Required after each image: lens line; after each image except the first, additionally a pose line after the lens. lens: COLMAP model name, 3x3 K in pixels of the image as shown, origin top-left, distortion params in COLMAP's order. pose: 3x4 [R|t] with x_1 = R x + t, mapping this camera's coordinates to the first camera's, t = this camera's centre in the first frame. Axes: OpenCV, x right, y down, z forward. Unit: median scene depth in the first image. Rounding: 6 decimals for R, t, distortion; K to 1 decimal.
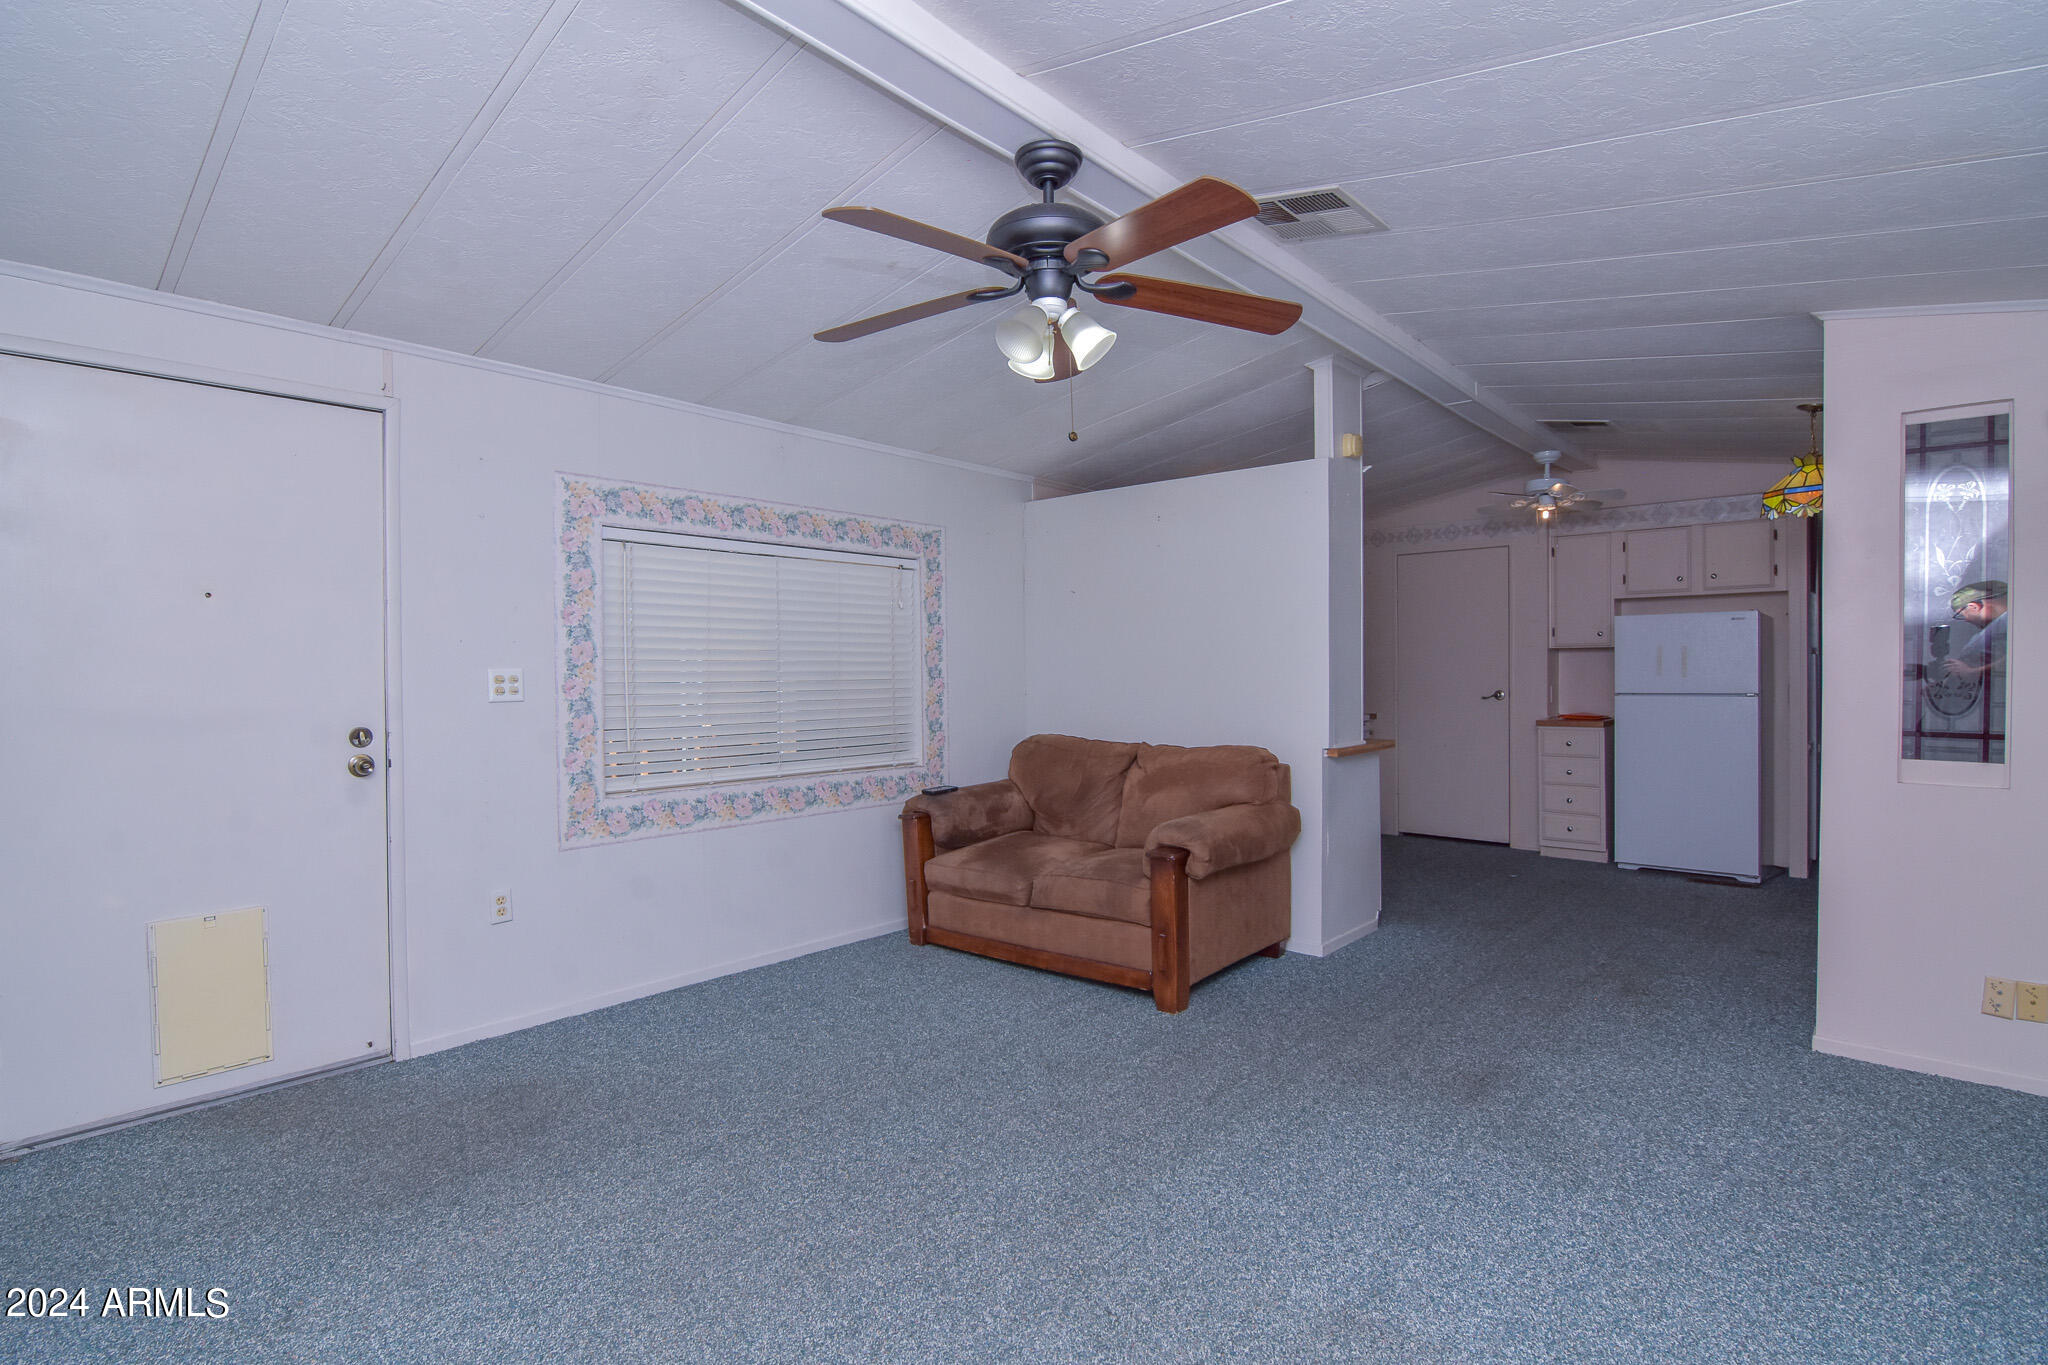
lens RADIAL K [[986.1, 0, 1014.4], [0, 986.1, 682.2], [0, 0, 1]] dist [-0.000986, -0.015493]
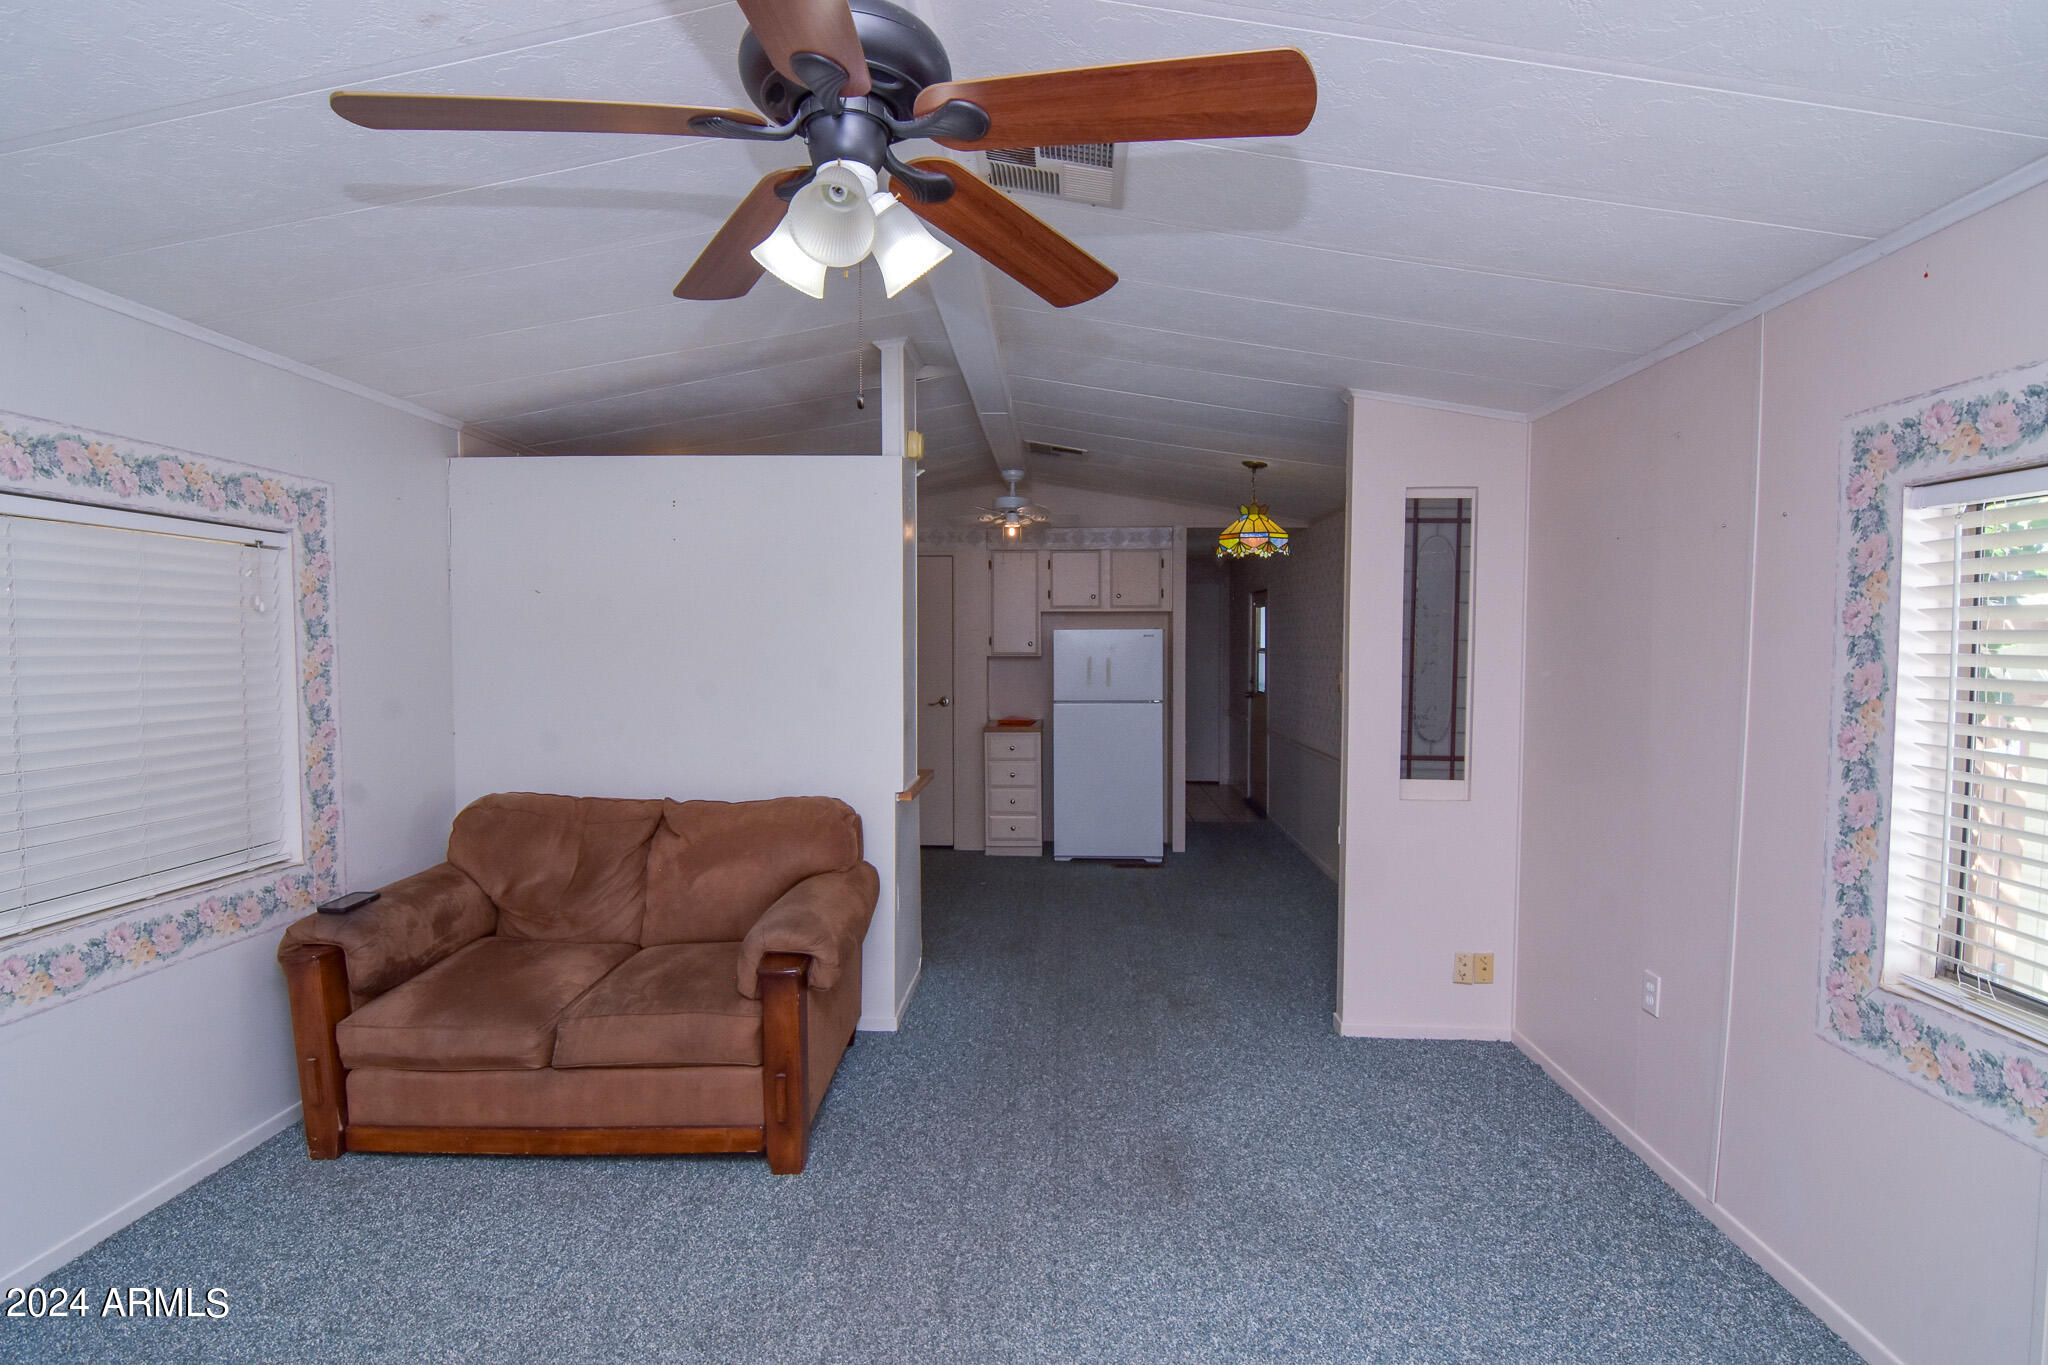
lens RADIAL K [[986.1, 0, 1014.4], [0, 986.1, 682.2], [0, 0, 1]] dist [-0.000986, -0.015493]
pose [[0.775081, -0.017059, 0.631632, -0.150987], [0.002447, 0.999709, 0.023998, -0.049738], [-0.631857, -0.017054, 0.774897, 0.261011]]
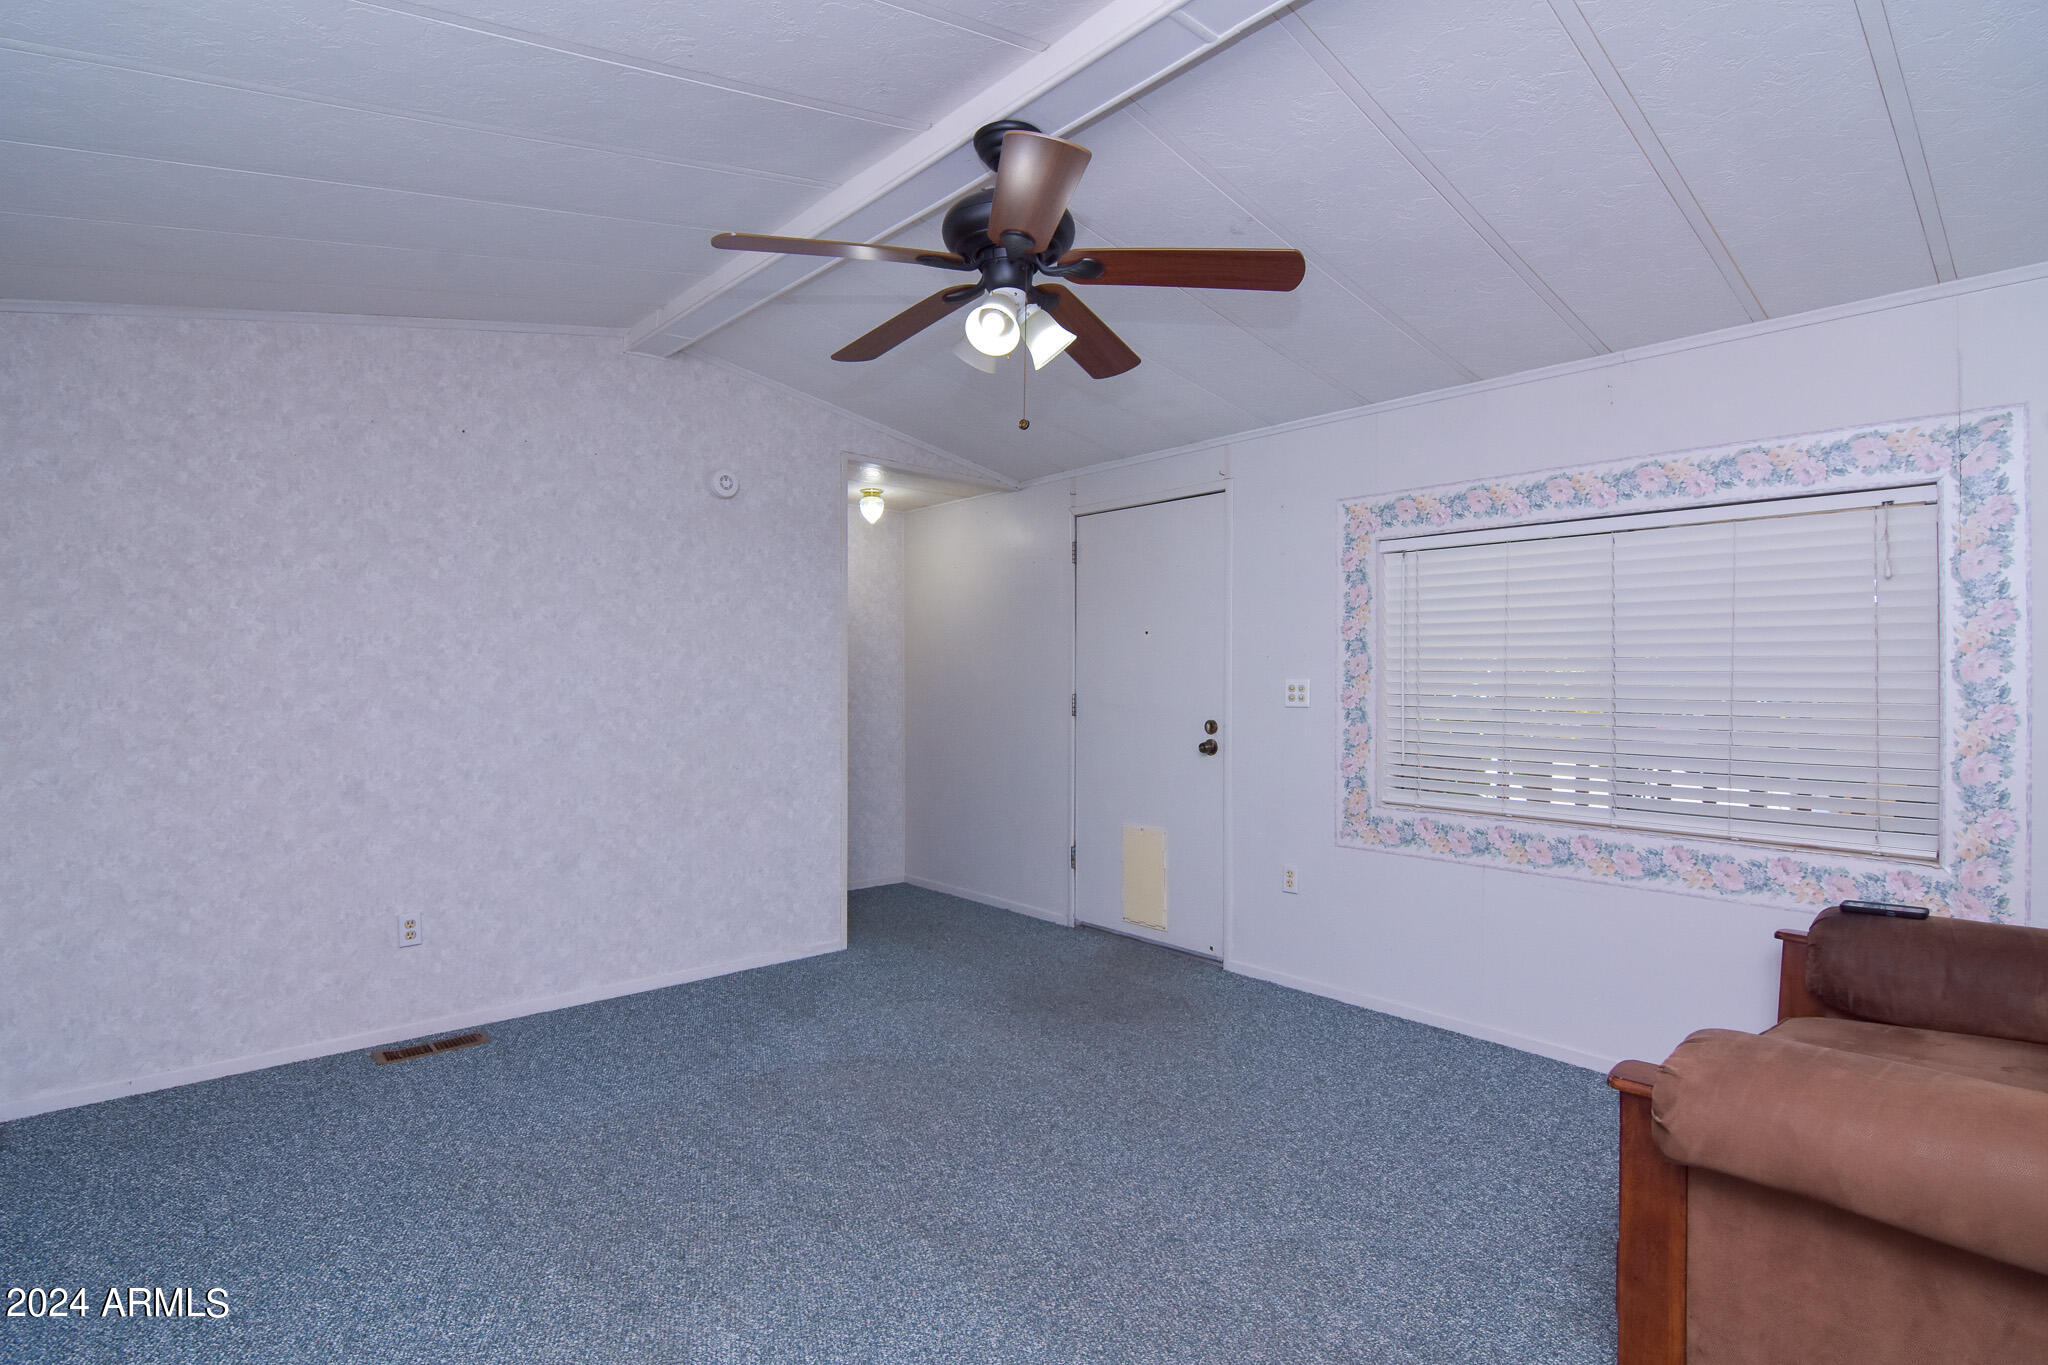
lens RADIAL K [[986.1, 0, 1014.4], [0, 986.1, 682.2], [0, 0, 1]] dist [-0.000986, -0.015493]
pose [[-0.113072, 0.007787, -0.993556, 0.547077], [-0.019374, 0.999762, 0.010041, -0.012111], [0.993398, 0.020384, -0.112894, 0.627211]]
